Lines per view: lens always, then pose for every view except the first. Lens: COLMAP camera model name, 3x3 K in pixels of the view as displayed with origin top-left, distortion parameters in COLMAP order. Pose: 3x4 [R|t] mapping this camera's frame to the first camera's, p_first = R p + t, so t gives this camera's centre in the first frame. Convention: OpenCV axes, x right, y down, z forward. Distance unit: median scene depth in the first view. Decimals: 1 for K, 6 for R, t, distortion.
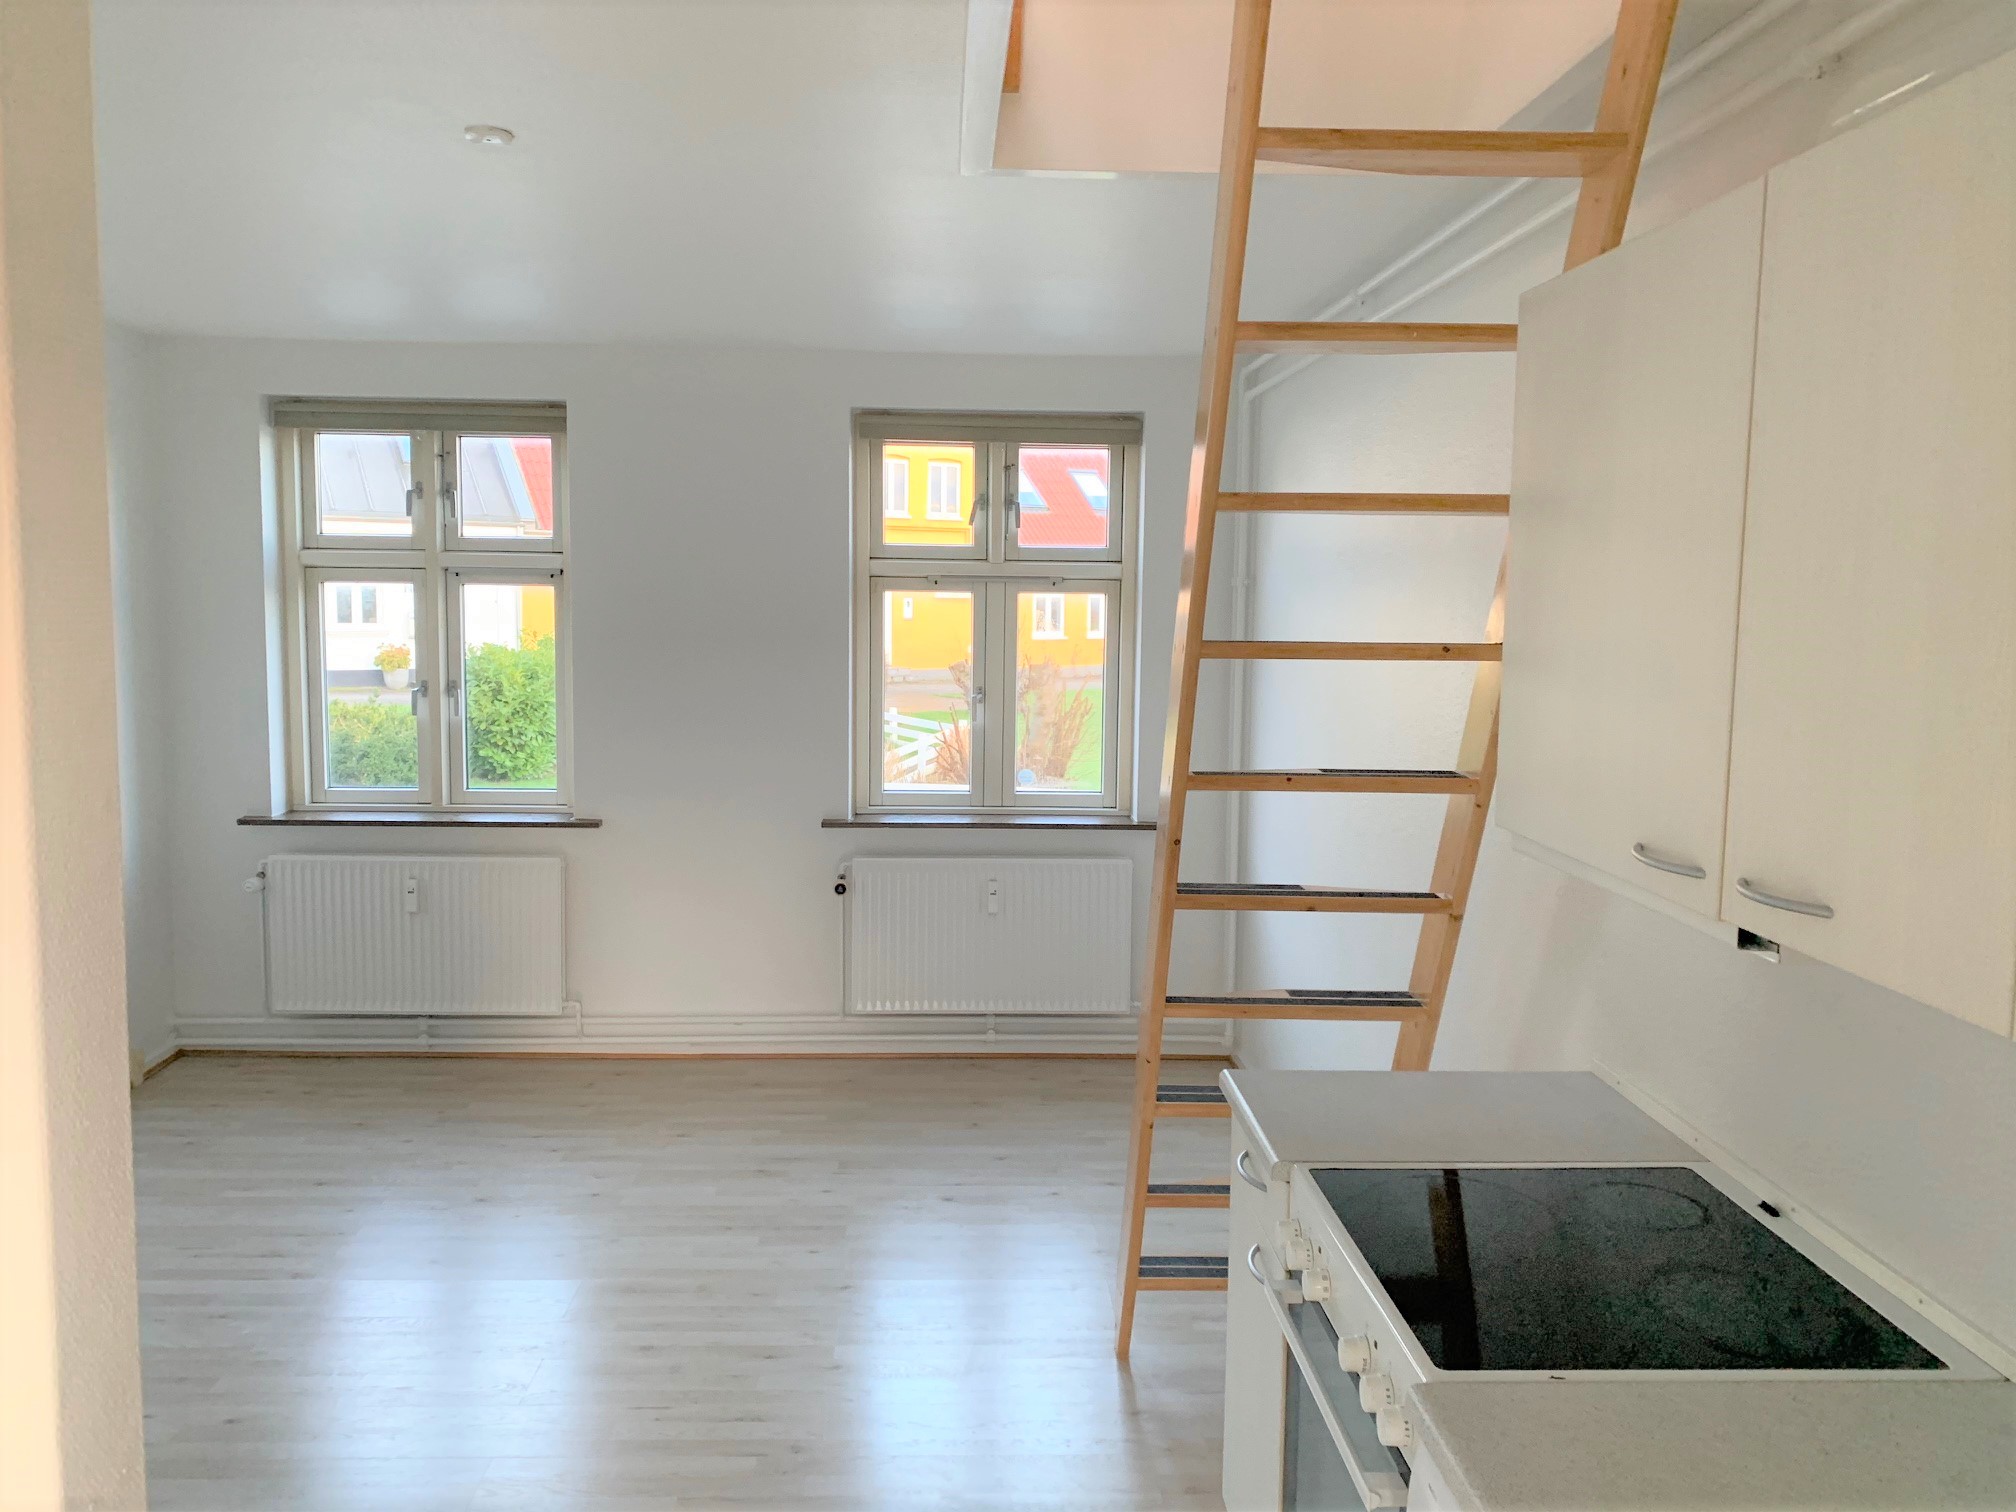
lens RADIAL K [[1552.2, 0, 1009.8], [0, 1552.2, 742.1], [0, 0, 1]] dist [0.041151, -0.002151]
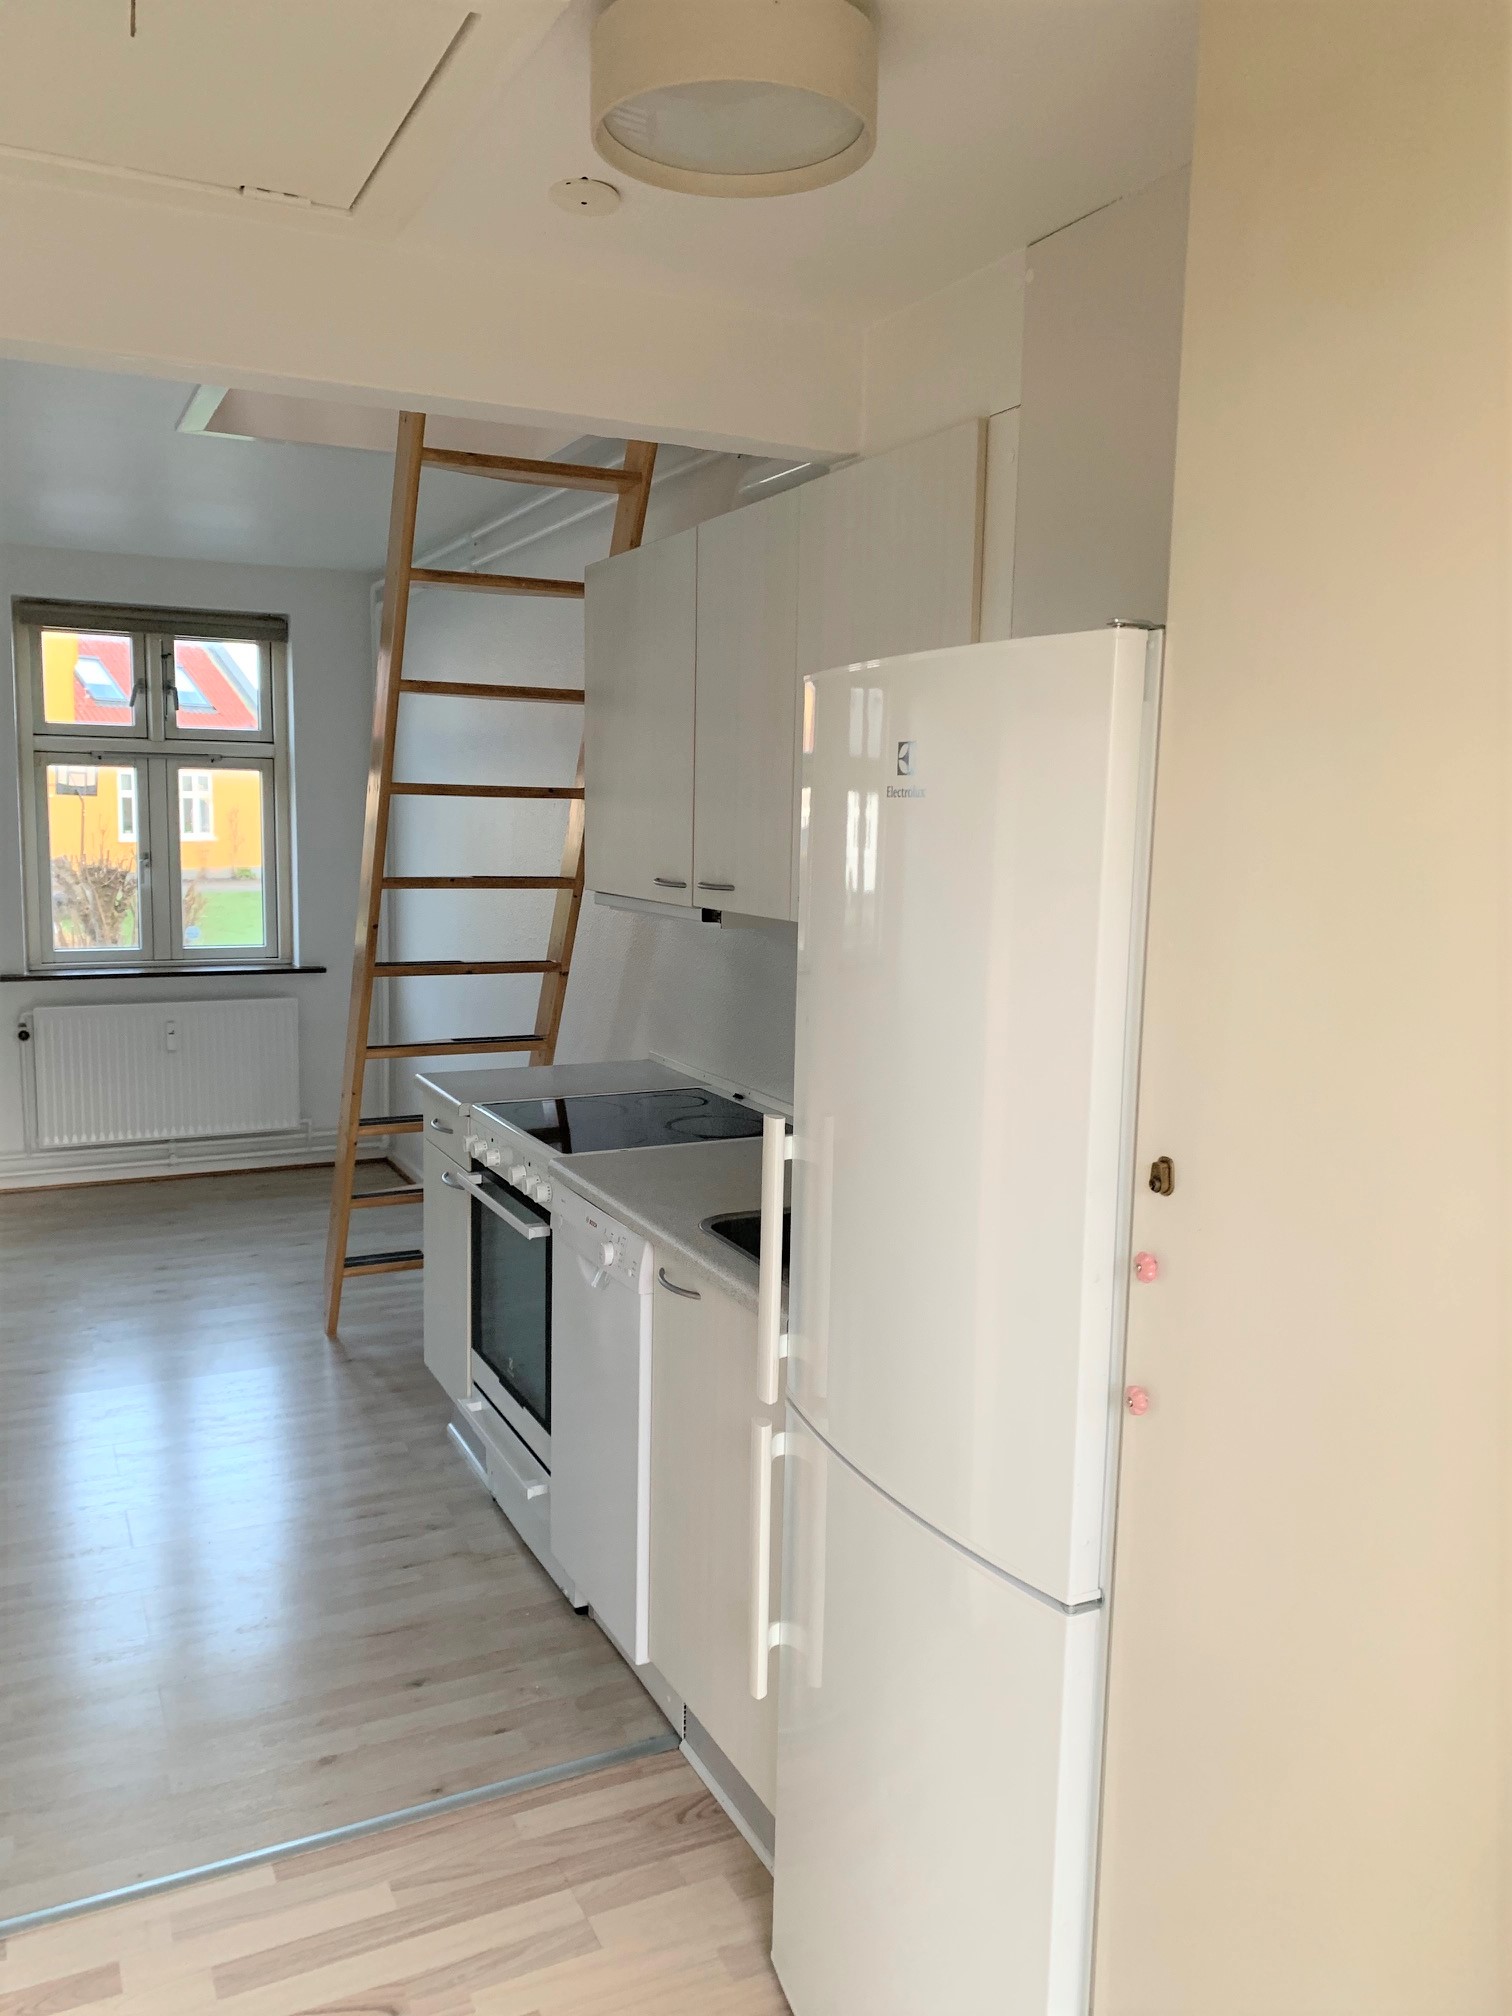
lens RADIAL K [[1552.2, 0, 756.0], [0, 1552.2, 1008.0], [0, 0, 1]] dist [0.041151, -0.002151]
pose [[0.918129, -0.049945, 0.393121, -0.066601], [0.034733, 0.998350, 0.045720, 0.041746], [-0.394756, -0.028322, 0.918349, -0.222881]]
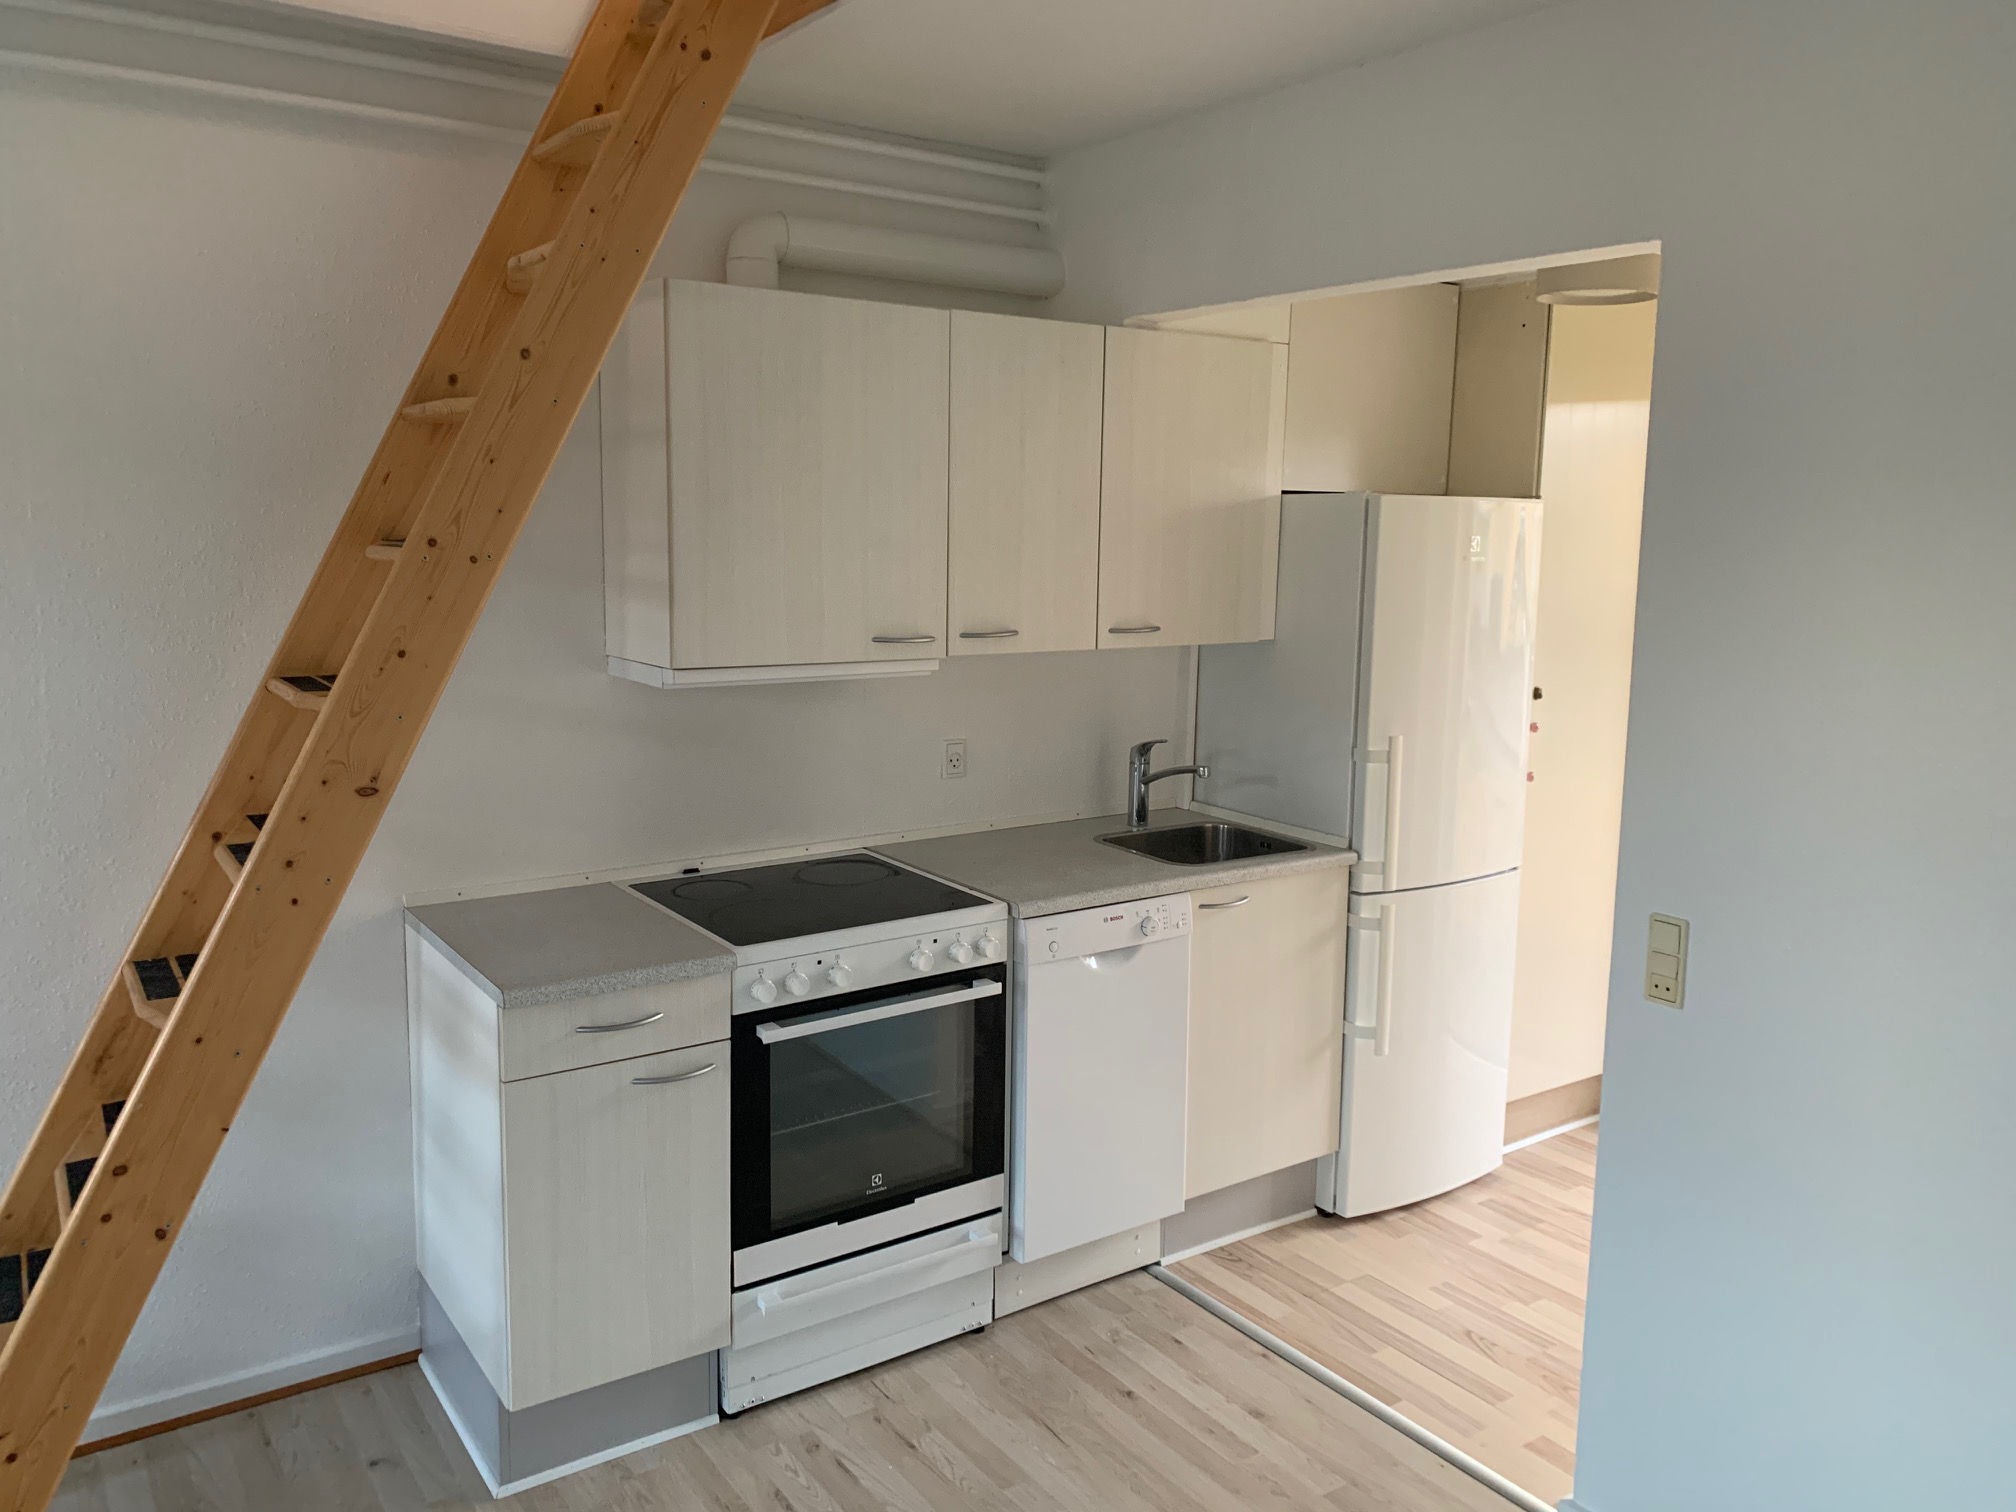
lens RADIAL K [[1552.2, 0, 1009.8], [0, 1552.2, 742.1], [0, 0, 1]] dist [0.041151, -0.002151]
pose [[-0.528002, -0.141541, 0.837365, -0.378477], [0.061732, 0.977008, 0.204070, -0.052585], [-0.846997, 0.159441, -0.507124, 0.555515]]
